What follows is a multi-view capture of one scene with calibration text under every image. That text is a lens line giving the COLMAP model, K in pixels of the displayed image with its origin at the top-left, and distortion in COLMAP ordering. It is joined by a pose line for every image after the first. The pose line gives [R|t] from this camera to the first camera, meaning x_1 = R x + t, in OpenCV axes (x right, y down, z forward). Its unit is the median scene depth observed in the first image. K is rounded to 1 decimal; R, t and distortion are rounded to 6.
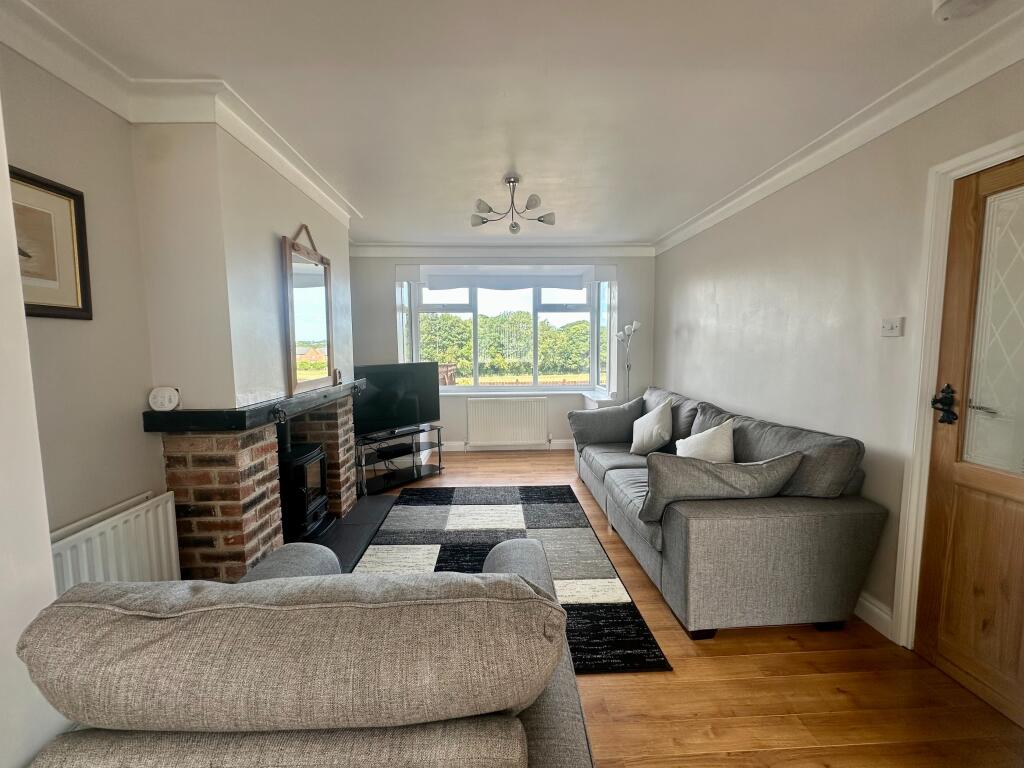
lens RADIAL K [[410.0, 0, 512.0], [0, 410.0, 384.0], [0, 0, 1]] dist [-0.001849, -0.000086]
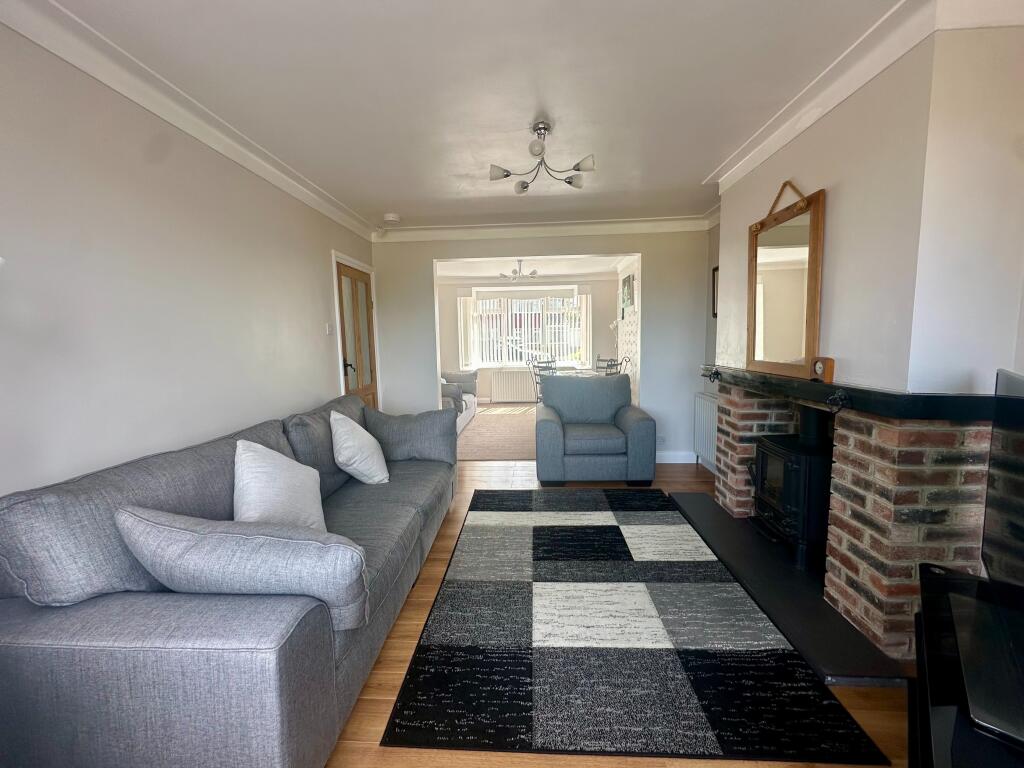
lens RADIAL K [[410.0, 0, 512.0], [0, 410.0, 384.0], [0, 0, 1]] dist [-0.001849, -0.000086]
pose [[-0.994170, 0.016833, 0.106499, -0.012446], [0.036994, 0.981033, 0.190276, -0.134934], [-0.101276, 0.193107, -0.975937, 1.630714]]
